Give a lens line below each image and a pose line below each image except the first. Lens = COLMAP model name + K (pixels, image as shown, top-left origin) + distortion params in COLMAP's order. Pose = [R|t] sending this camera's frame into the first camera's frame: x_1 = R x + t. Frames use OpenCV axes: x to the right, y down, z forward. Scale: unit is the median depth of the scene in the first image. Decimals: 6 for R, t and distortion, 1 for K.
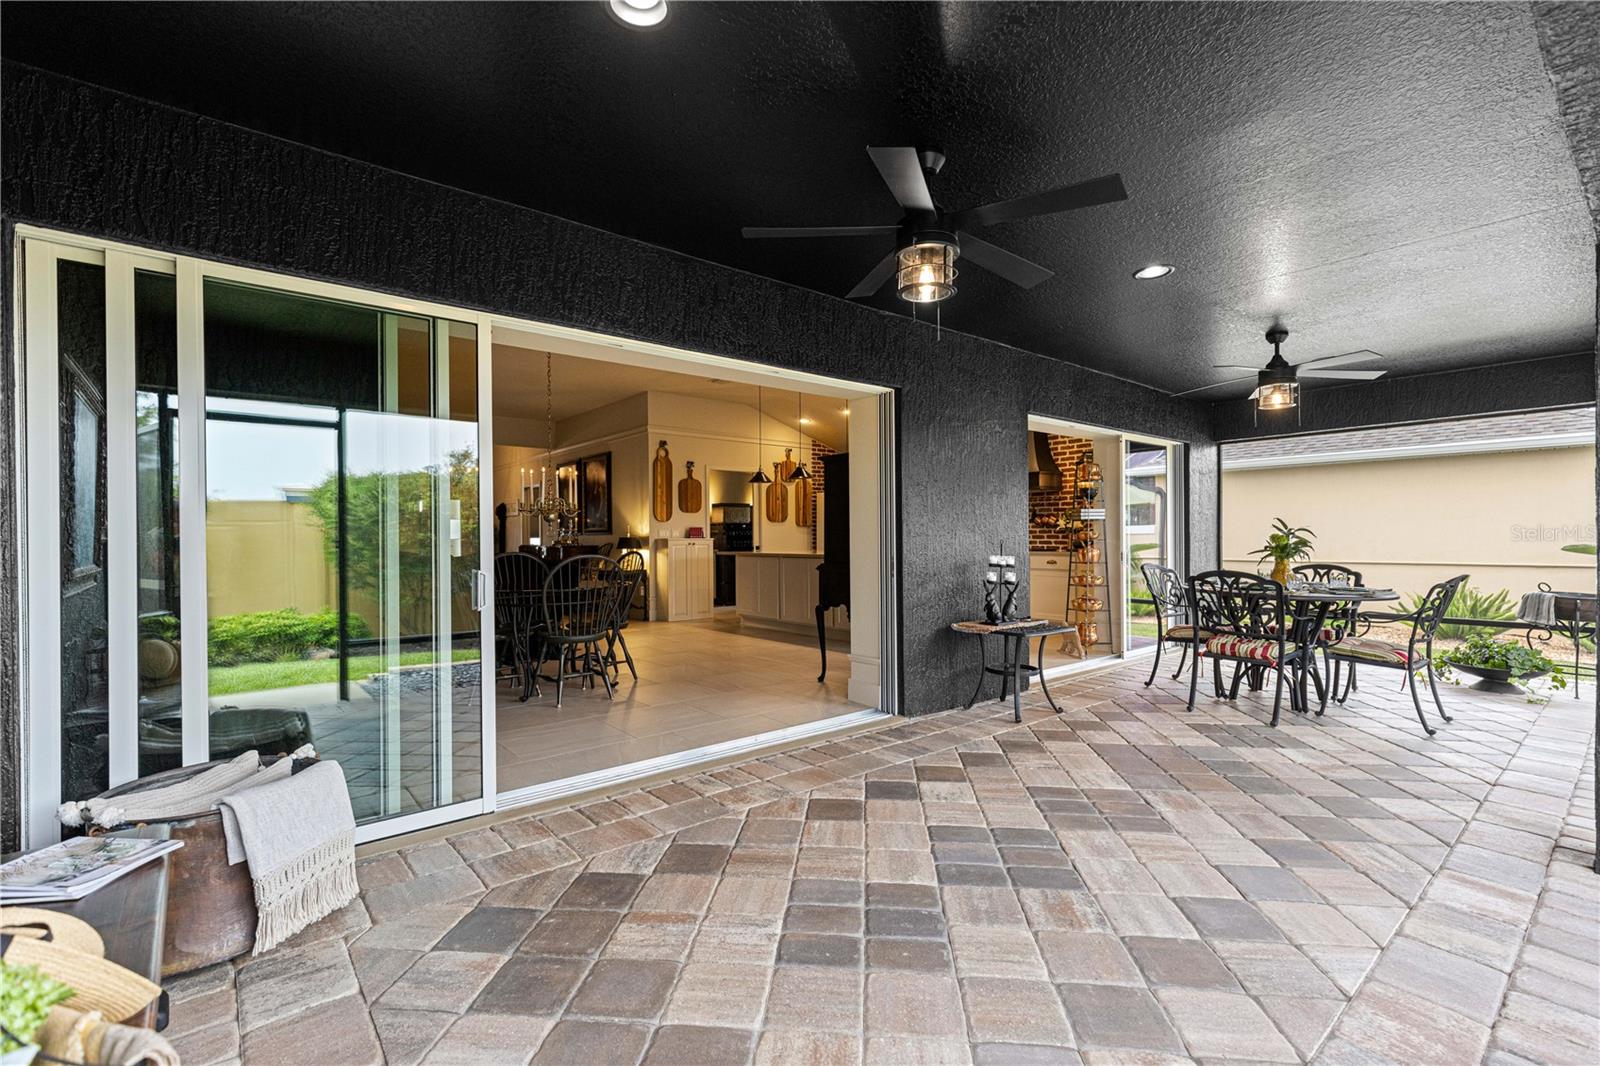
lens RADIAL K [[717.5, 0, 801.5], [0, 717.5, 565.7], [0, 0, 1]] dist [0.002727, -0.000606]
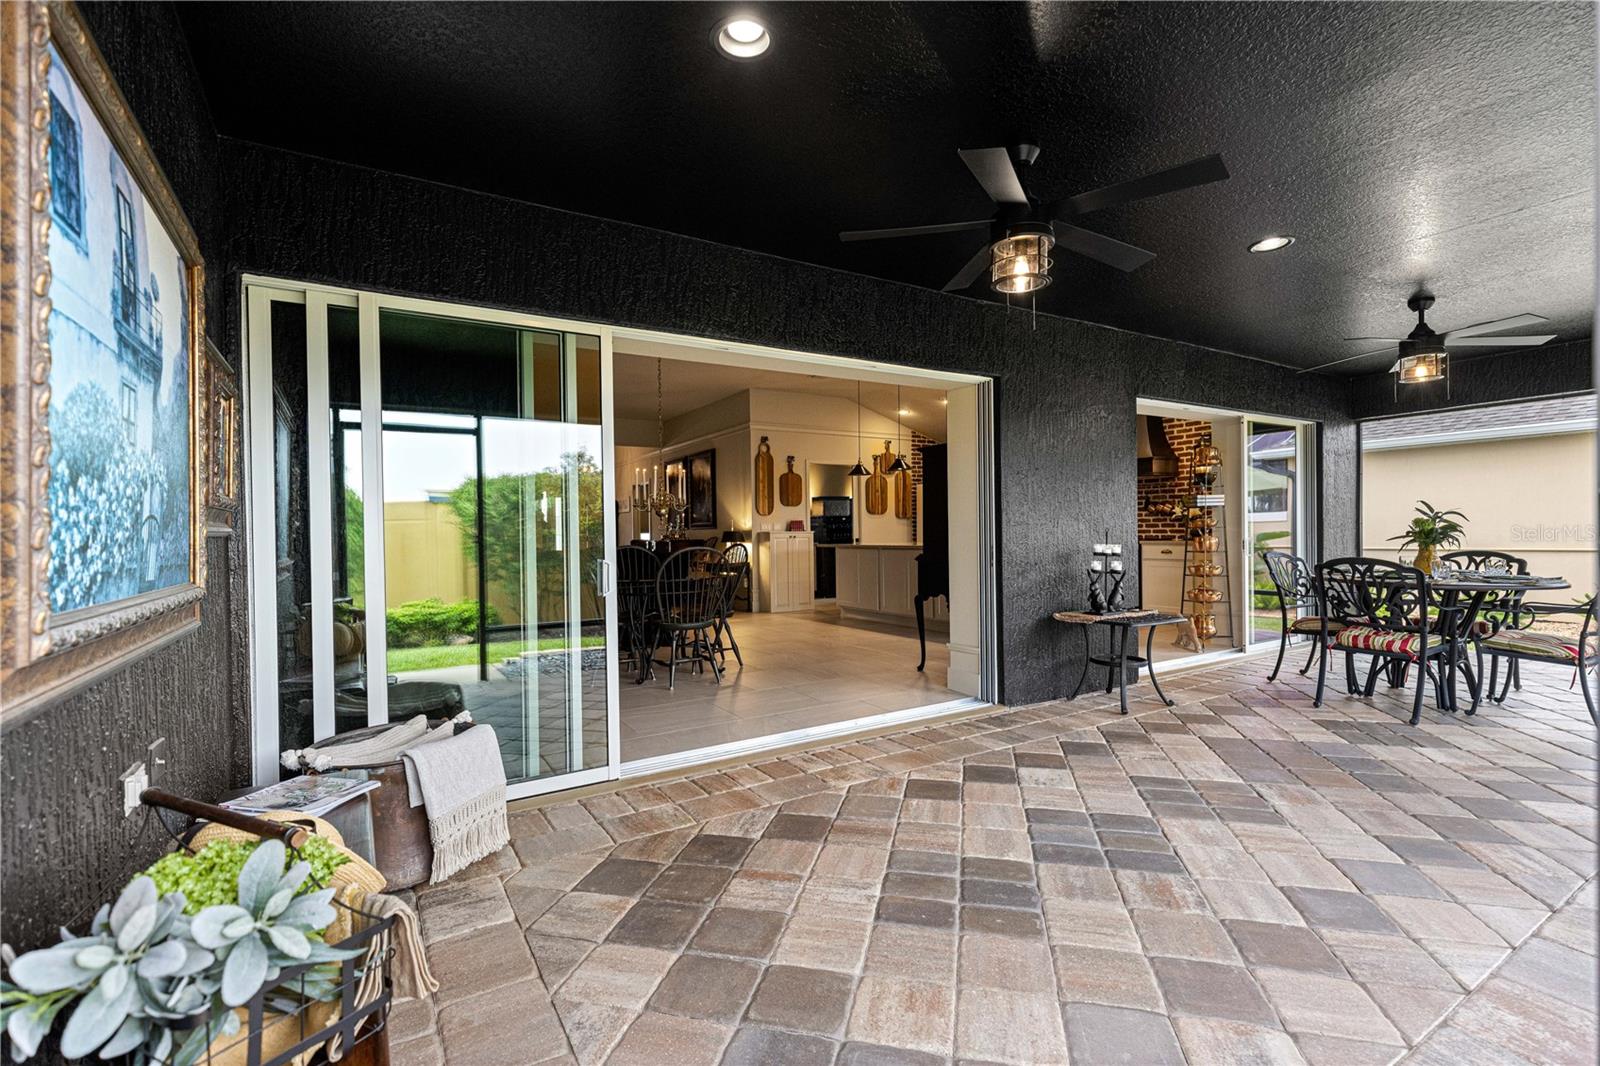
lens RADIAL K [[717.5, 0, 801.5], [0, 717.5, 565.7], [0, 0, 1]] dist [0.002727, -0.000606]
pose [[0.990271, -0.004914, -0.139062, 0.002813], [0.006232, 0.999940, 0.009048, 0.004155], [0.139009, -0.009827, 0.990242, -0.027637]]
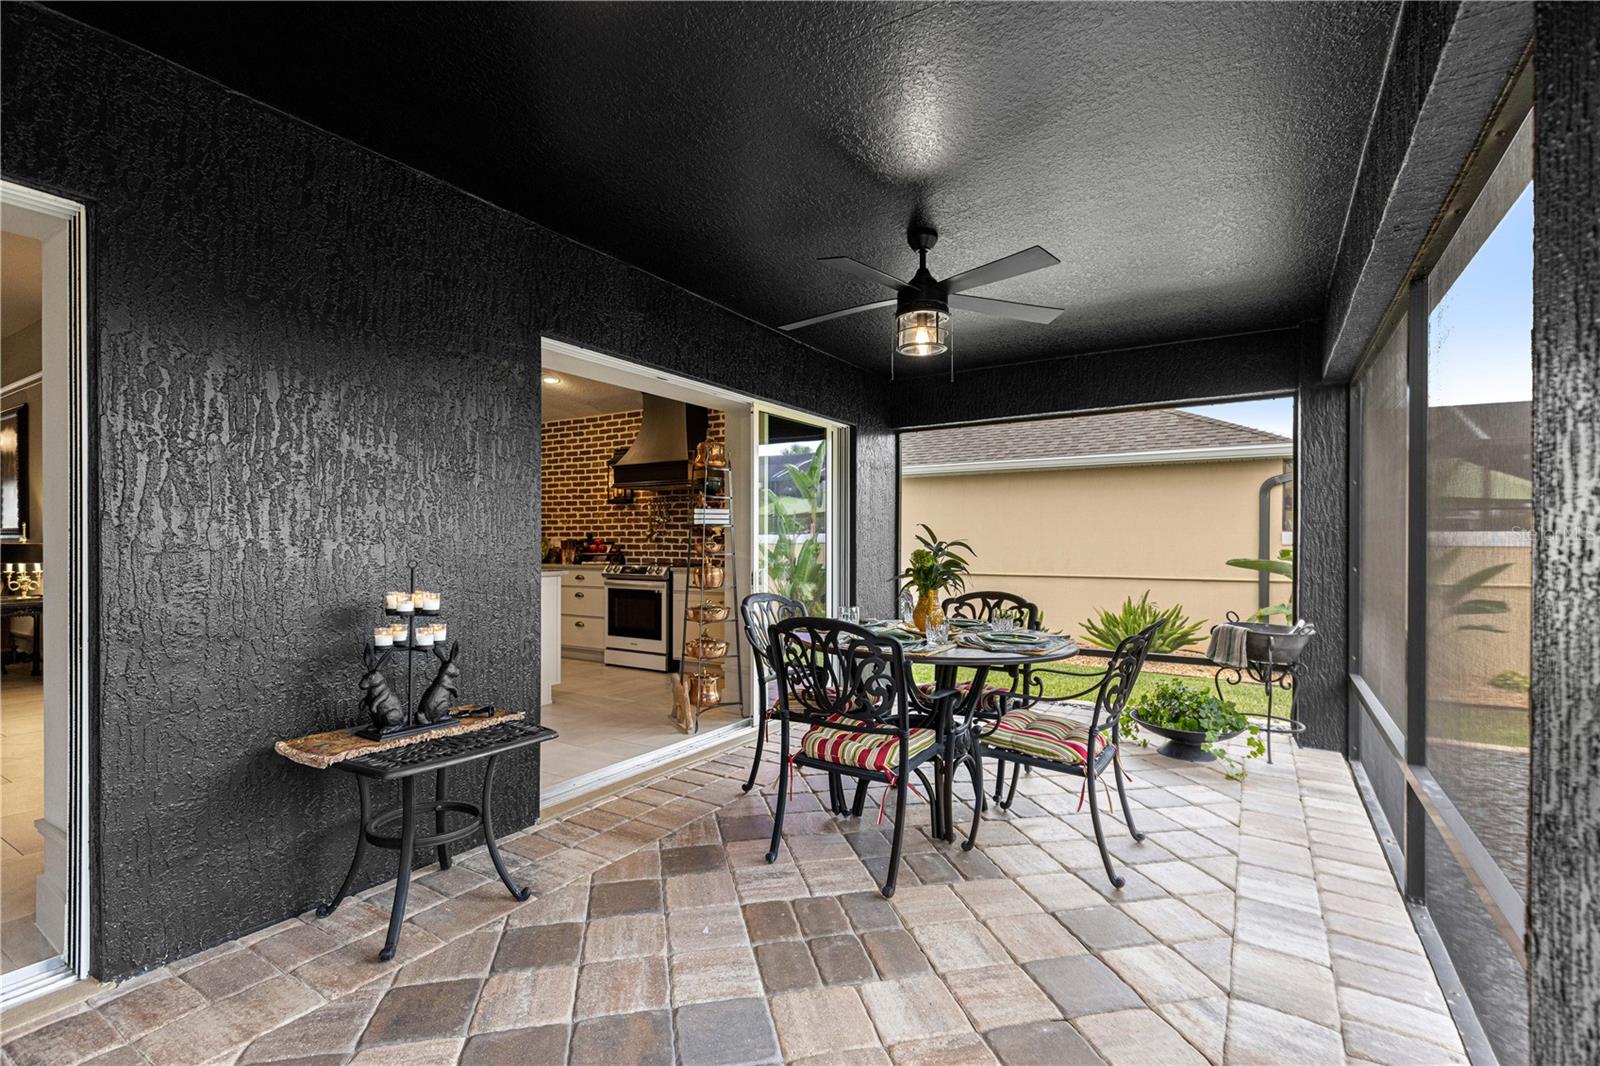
lens RADIAL K [[803.7, 0, 764.2], [0, 803.7, 598.0], [0, 0, 1]] dist [0.002364, -0.000121]
pose [[0.952989, -0.012631, 0.302742, 0.354987], [0.004514, 0.999612, 0.027496, -0.024798], [-0.302972, -0.024837, 0.952676, 0.409868]]
